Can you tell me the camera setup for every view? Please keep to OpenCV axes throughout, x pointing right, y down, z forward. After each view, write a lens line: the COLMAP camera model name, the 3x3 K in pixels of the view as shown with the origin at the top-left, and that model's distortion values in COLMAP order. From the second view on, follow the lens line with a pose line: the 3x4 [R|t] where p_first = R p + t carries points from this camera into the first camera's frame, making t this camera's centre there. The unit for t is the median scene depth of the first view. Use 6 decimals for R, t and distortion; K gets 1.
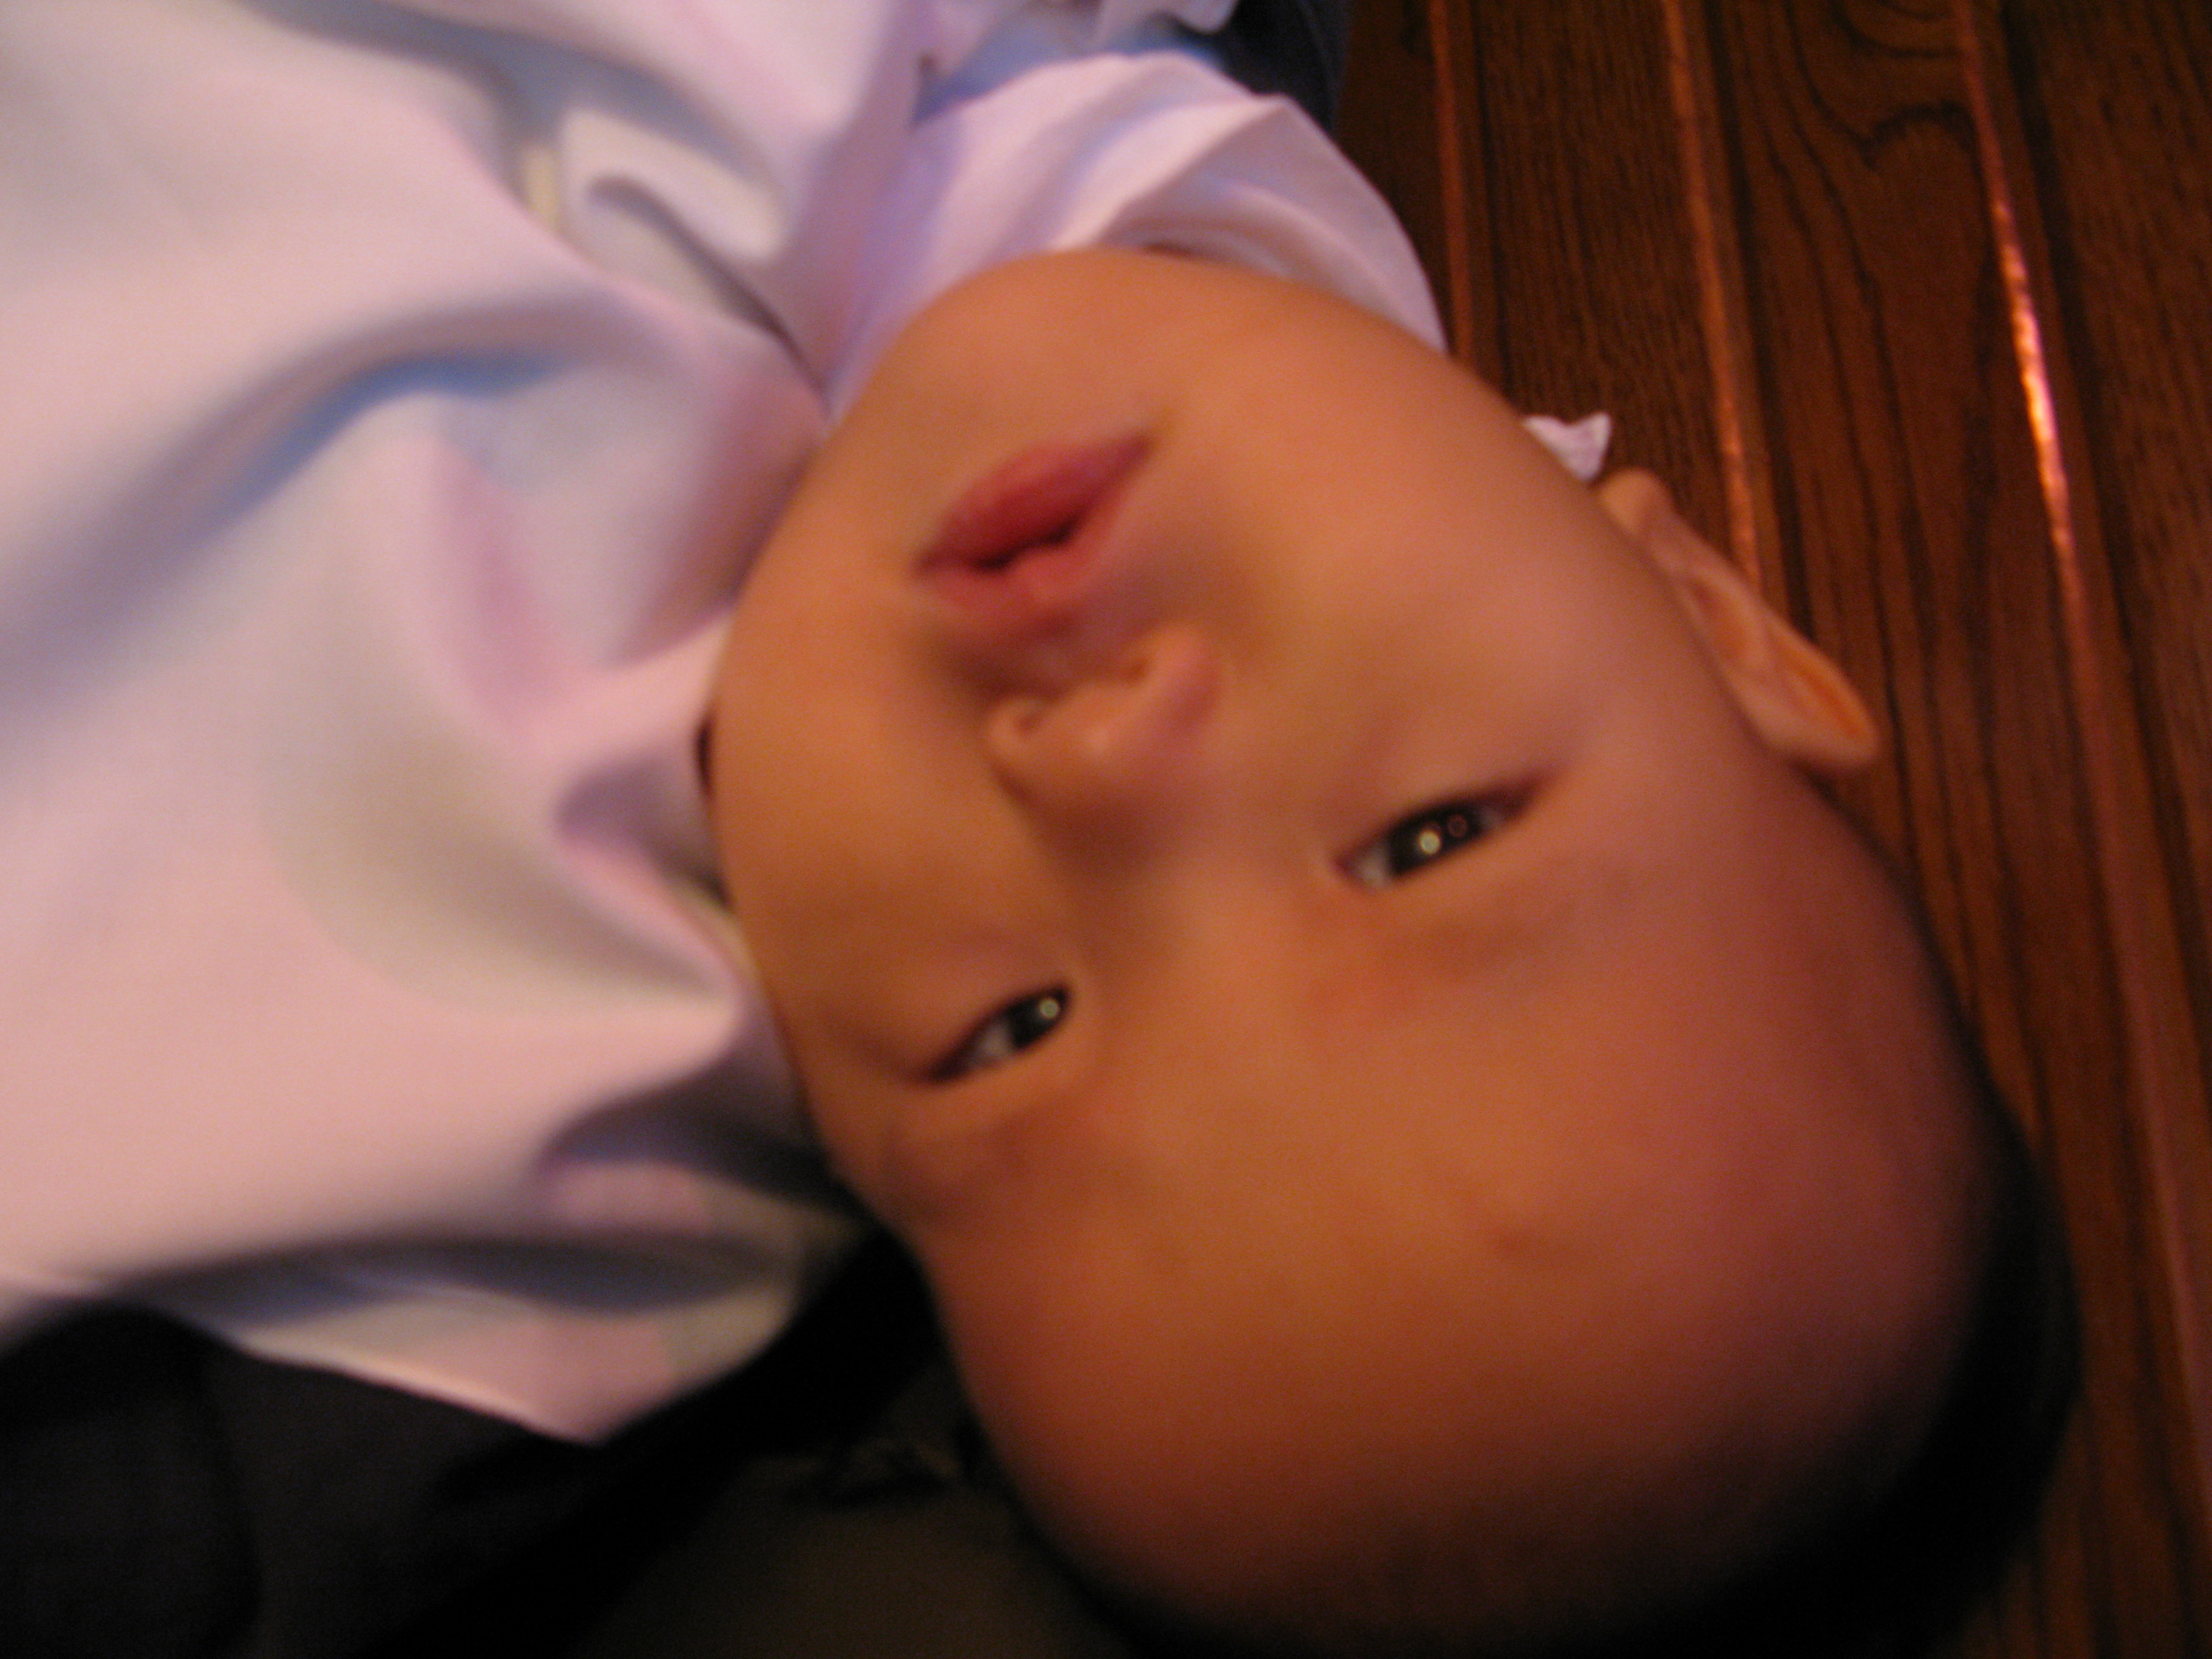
lens RADIAL K [[2209.2, 0, 1106.0], [0, 2209.2, 829.5], [0, 0, 1]] dist [-0.224470, 0.258096]
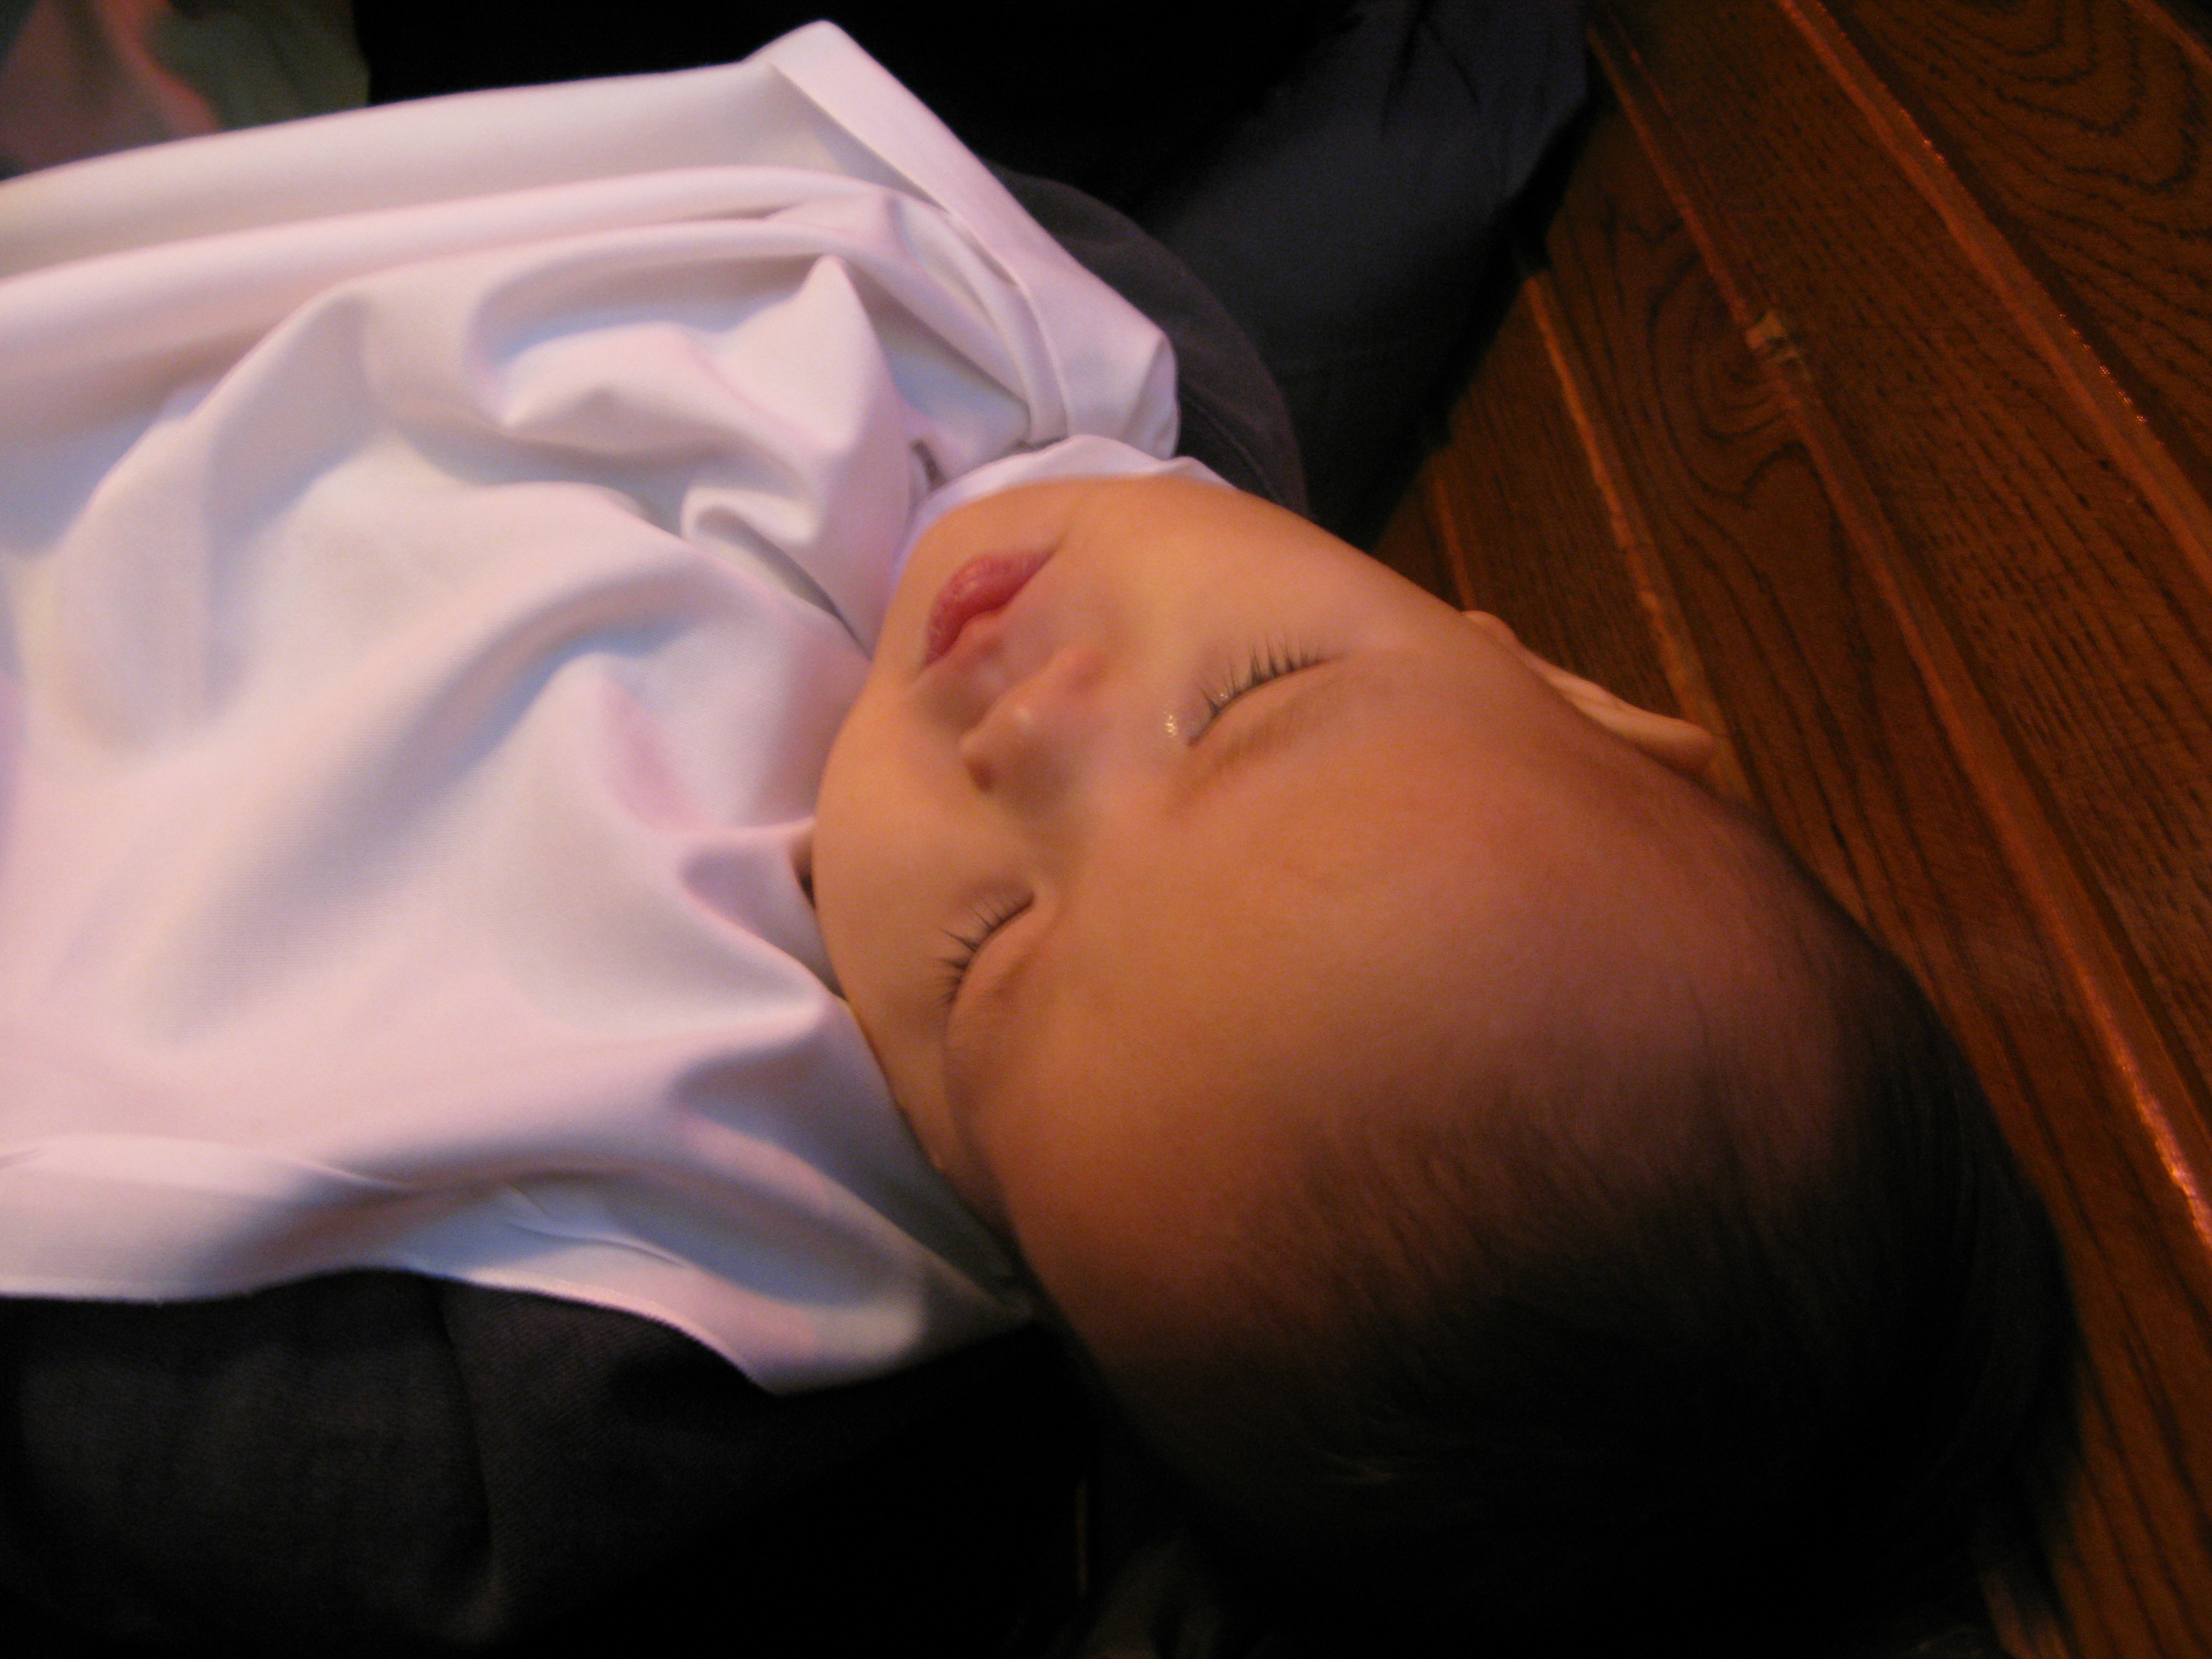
lens RADIAL K [[2209.2, 0, 1106.0], [0, 2209.2, 829.5], [0, 0, 1]] dist [-0.224470, 0.258096]
pose [[0.962118, -0.220243, -0.160692, 0.221659], [0.116371, 0.864772, -0.488494, 0.616618], [0.246549, 0.451289, 0.857643, -0.155382]]
